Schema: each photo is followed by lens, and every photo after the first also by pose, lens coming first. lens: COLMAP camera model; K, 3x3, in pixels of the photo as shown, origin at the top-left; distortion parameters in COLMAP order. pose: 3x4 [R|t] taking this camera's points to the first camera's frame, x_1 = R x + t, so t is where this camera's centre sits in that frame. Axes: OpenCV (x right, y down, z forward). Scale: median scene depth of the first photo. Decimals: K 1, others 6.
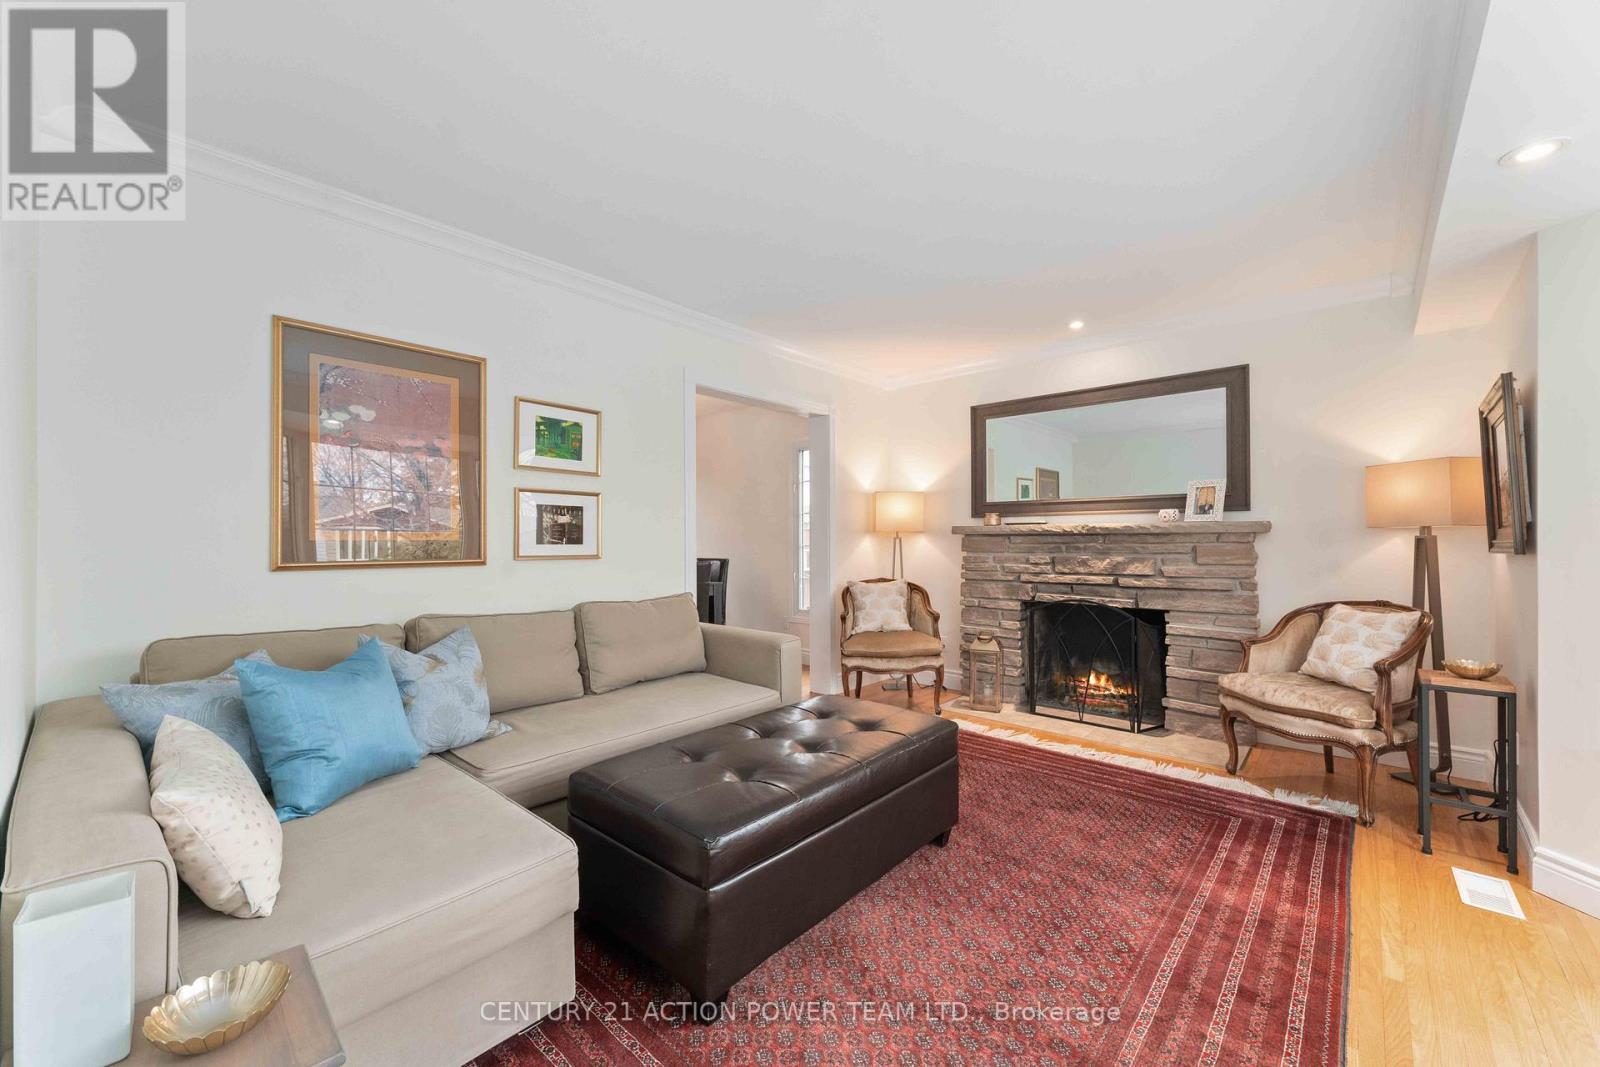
lens RADIAL K [[634.4, 0, 797.2], [0, 634.4, 533.3], [0, 0, 1]] dist [-0.000630, -0.000016]
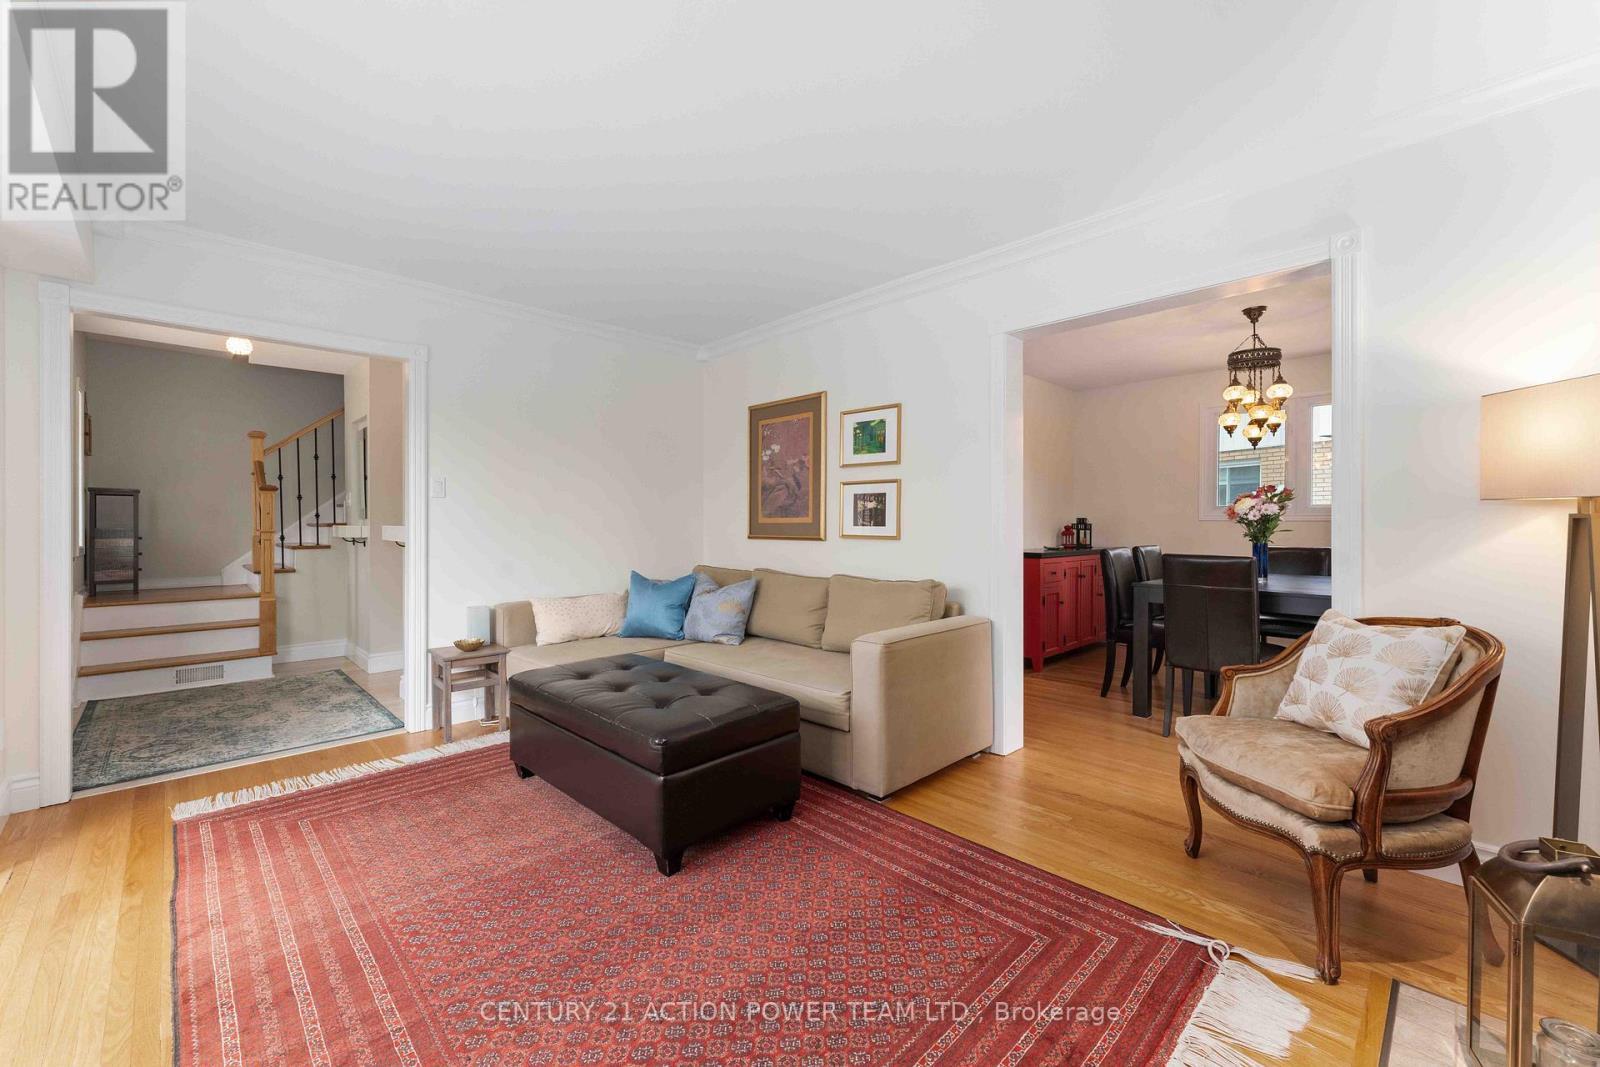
lens RADIAL K [[645.8, 0, 800.0], [0, 645.8, 533.5], [0, 0, 1]] dist [0.000671, 0.000102]
pose [[-0.070605, 0.004948, -0.997492, 0.856601], [0.000044, 0.999988, 0.004957, 0.025444], [0.997504, 0.000306, -0.070604, 0.975755]]
